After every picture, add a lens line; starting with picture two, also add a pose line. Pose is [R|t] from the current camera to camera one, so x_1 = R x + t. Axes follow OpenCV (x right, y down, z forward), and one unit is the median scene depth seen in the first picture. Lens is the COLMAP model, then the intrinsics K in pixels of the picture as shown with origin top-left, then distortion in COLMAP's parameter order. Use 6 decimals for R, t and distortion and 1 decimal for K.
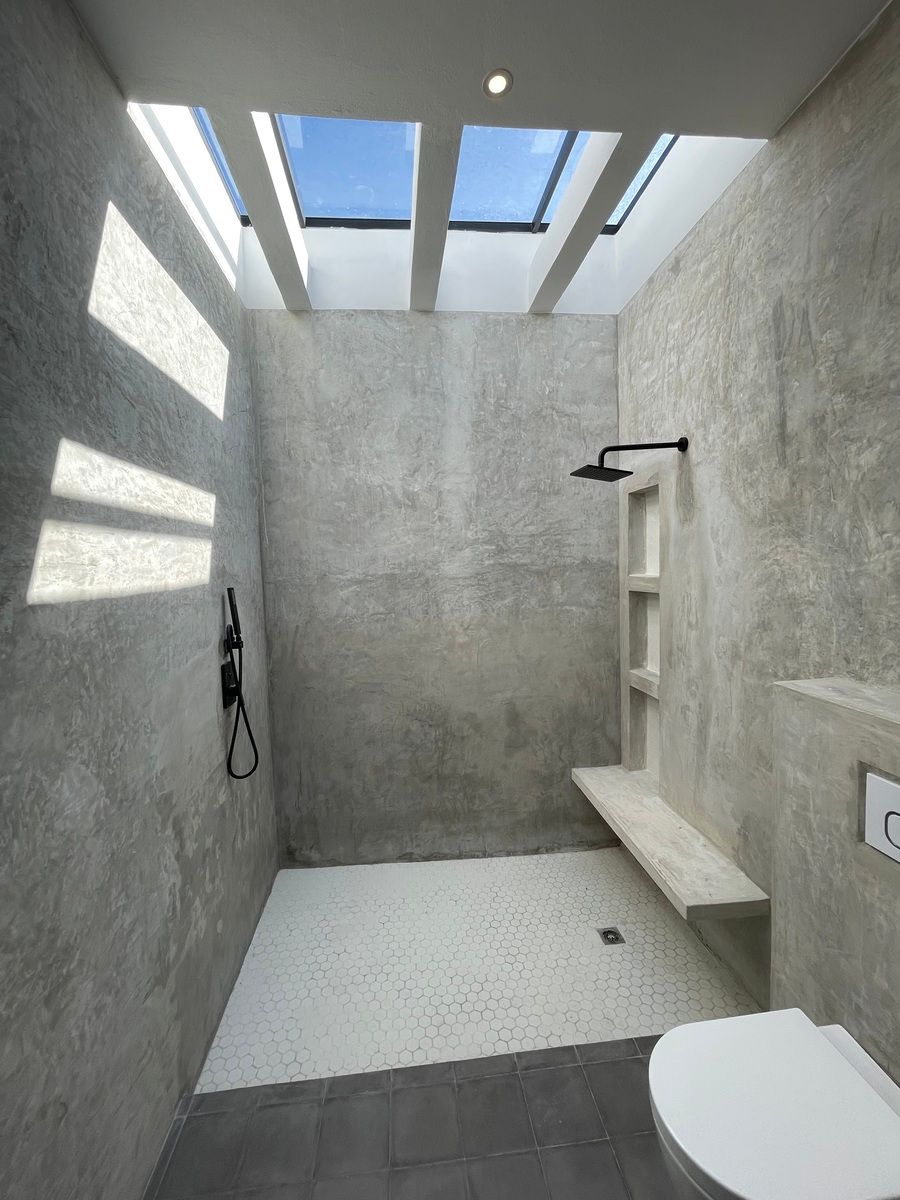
lens RADIAL K [[482.4, 0, 441.1], [0, 482.4, 593.5], [0, 0, 1]] dist [-0.001307, -0.000077]
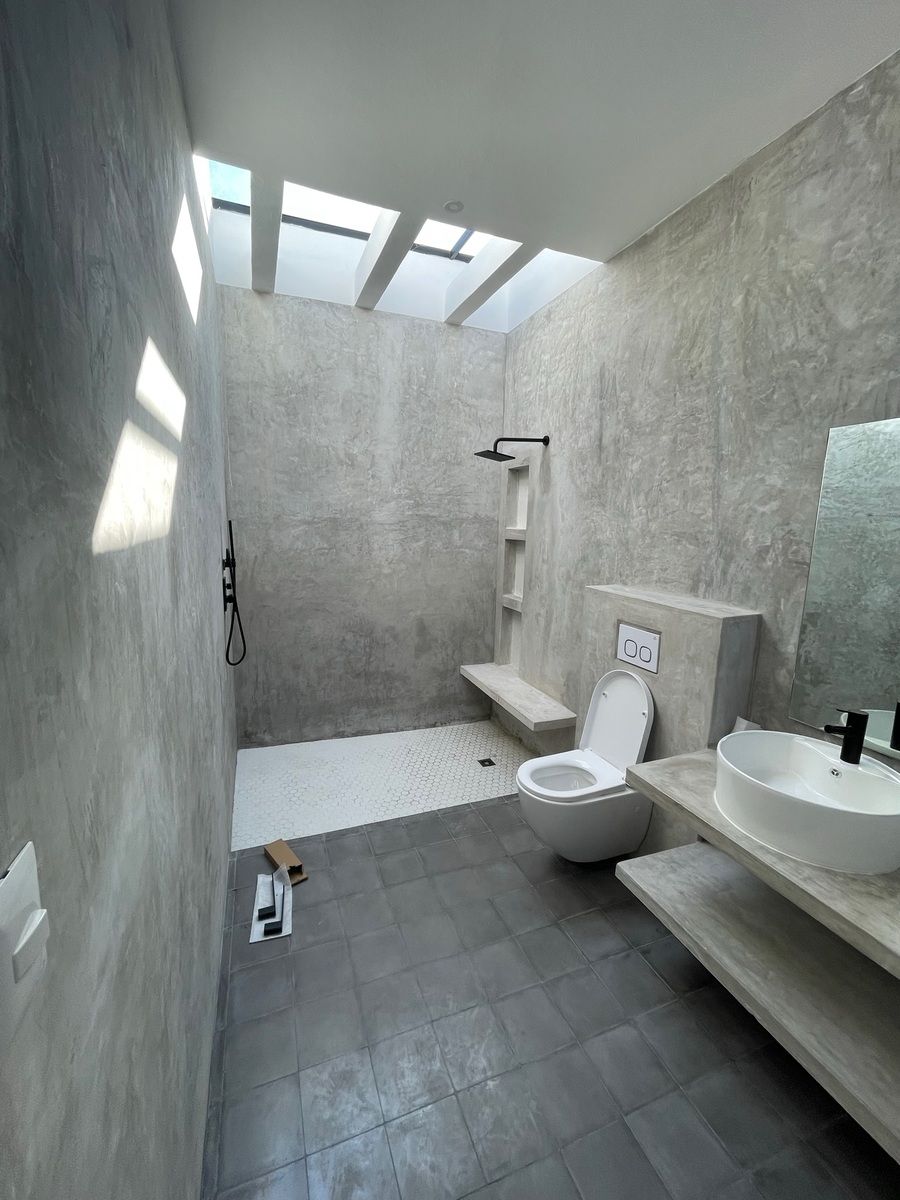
lens RADIAL K [[482.4, 0, 441.1], [0, 482.4, 593.5], [0, 0, 1]] dist [-0.001307, -0.000077]
pose [[0.962317, 0.011455, 0.271687, -0.177269], [-0.036053, 0.995667, 0.085721, 0.039966], [-0.269528, -0.092286, 0.958560, -0.324863]]
